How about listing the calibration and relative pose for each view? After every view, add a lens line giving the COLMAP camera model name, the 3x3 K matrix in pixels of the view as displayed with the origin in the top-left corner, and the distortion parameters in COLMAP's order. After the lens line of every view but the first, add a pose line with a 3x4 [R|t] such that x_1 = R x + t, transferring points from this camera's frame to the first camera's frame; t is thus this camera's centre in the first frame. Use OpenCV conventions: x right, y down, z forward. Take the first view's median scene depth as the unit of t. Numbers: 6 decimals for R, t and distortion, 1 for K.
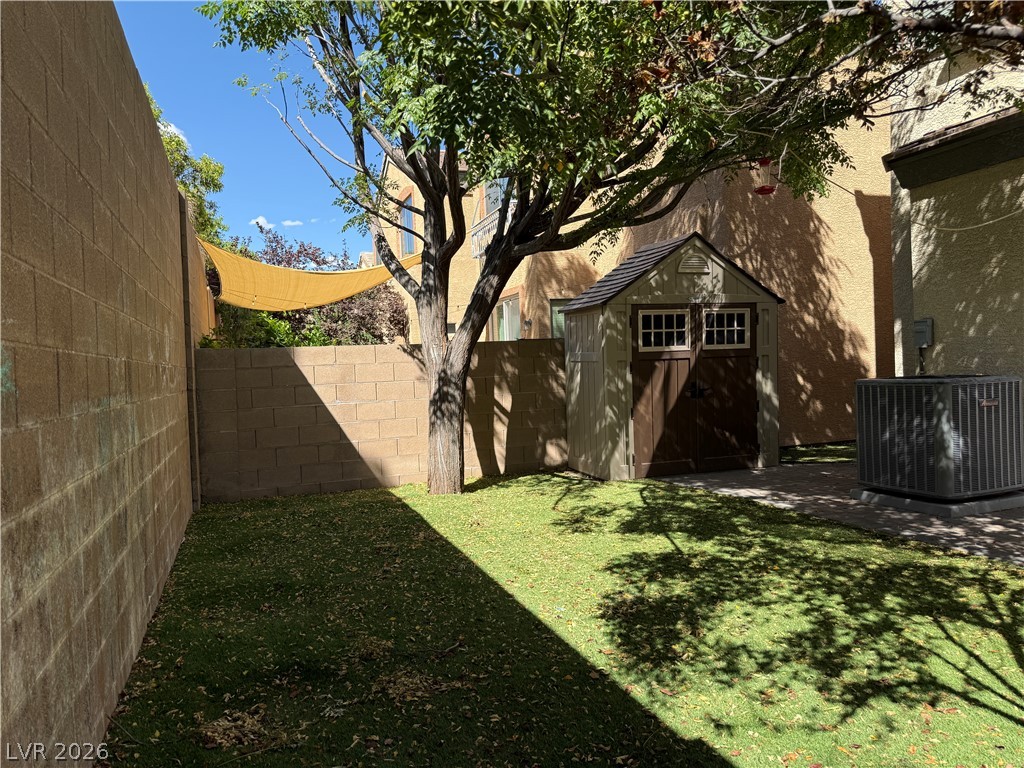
lens RADIAL K [[722.7, 0, 513.5], [0, 722.7, 381.3], [0, 0, 1]] dist [0.053287, -0.077080]
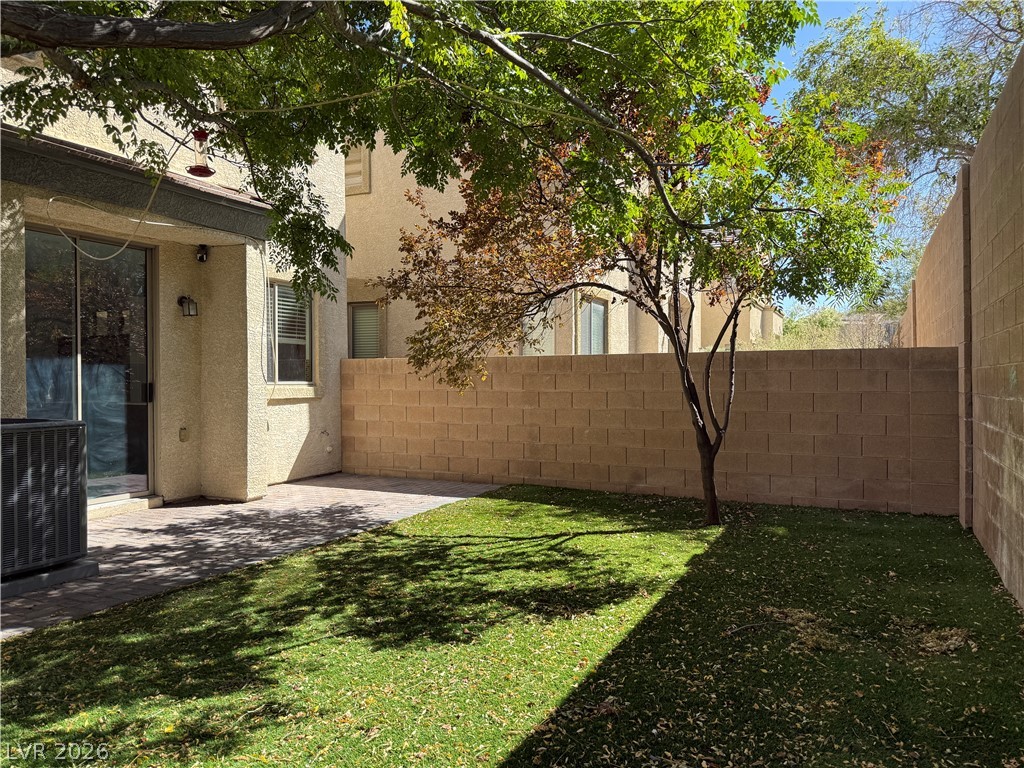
lens RADIAL K [[722.7, 0, 514.3], [0, 722.7, 382.2], [0, 0, 1]] dist [0.053287, -0.077080]
pose [[-0.691736, 0.035766, 0.721264, -0.559755], [0.043692, 0.999016, -0.007636, -0.023575], [-0.720827, 0.026232, -0.692618, 1.680047]]
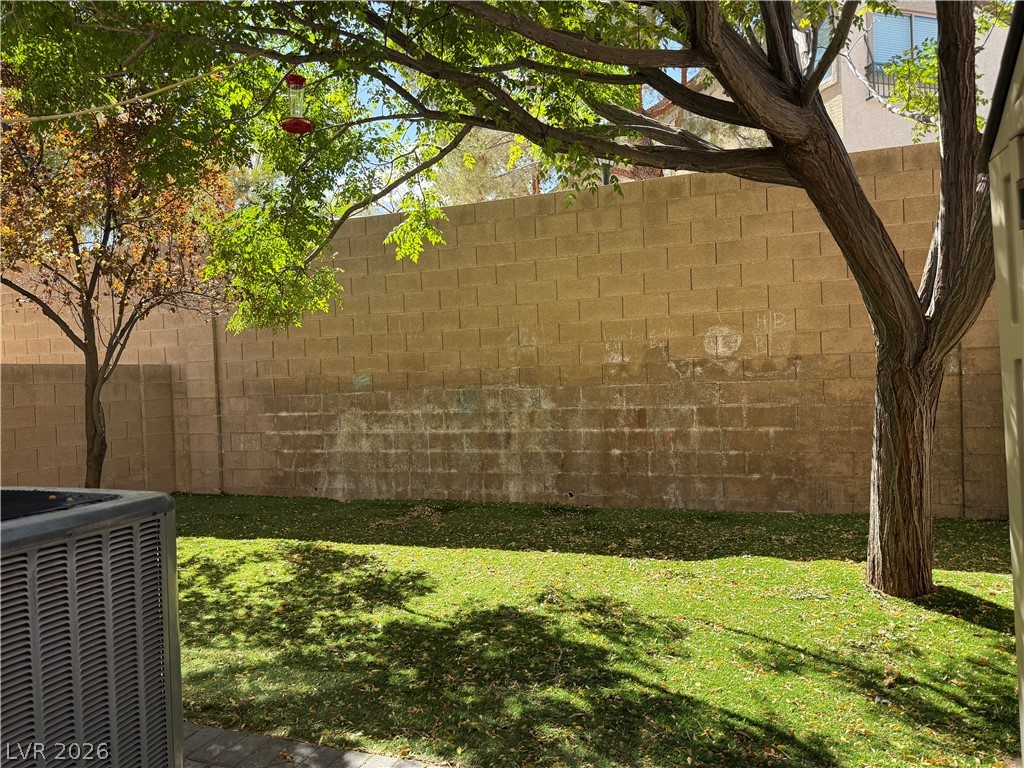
lens RADIAL K [[722.7, 0, 510.4], [0, 722.7, 382.5], [0, 0, 1]] dist [0.053287, -0.077080]
pose [[-0.653595, 0.067715, -0.753809, 0.929521], [0.044008, 0.997705, 0.051466, -0.085303], [0.755564, 0.000464, -0.655075, 2.006945]]
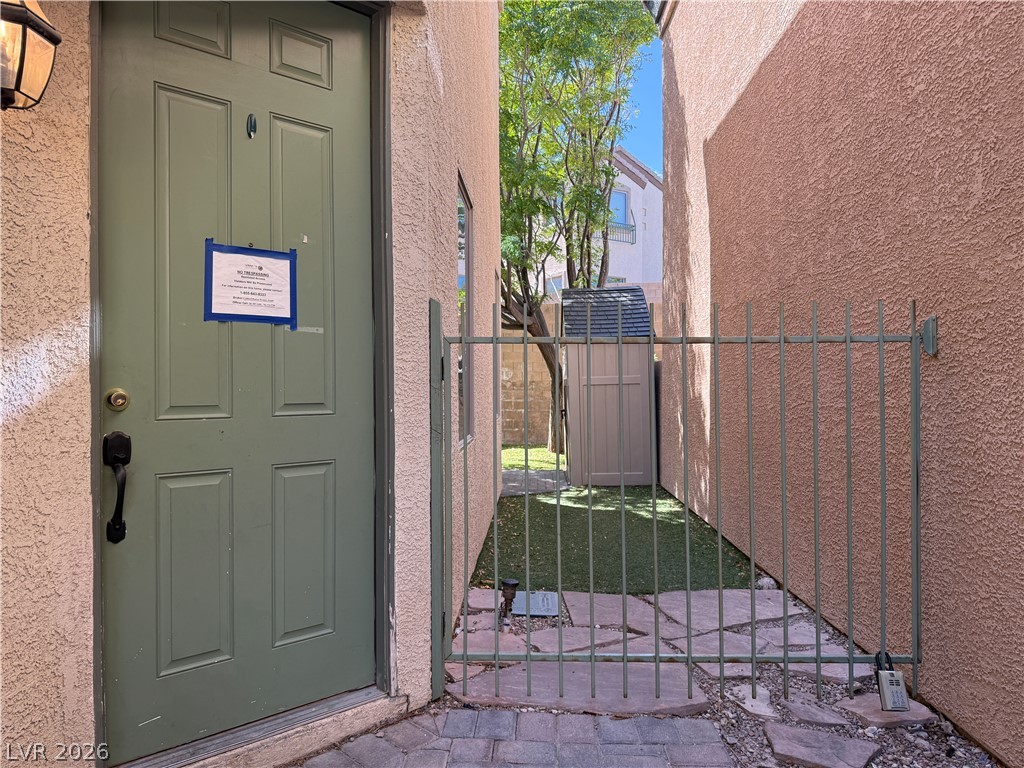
lens RADIAL K [[722.7, 0, 512.4], [0, 722.7, 383.7], [0, 0, 1]] dist [0.053287, -0.077080]
pose [[-0.384978, 0.033906, -0.922303, 2.206835], [-0.002882, 0.999276, 0.037938, -0.137337], [0.922921, 0.017263, -0.384602, 2.527513]]
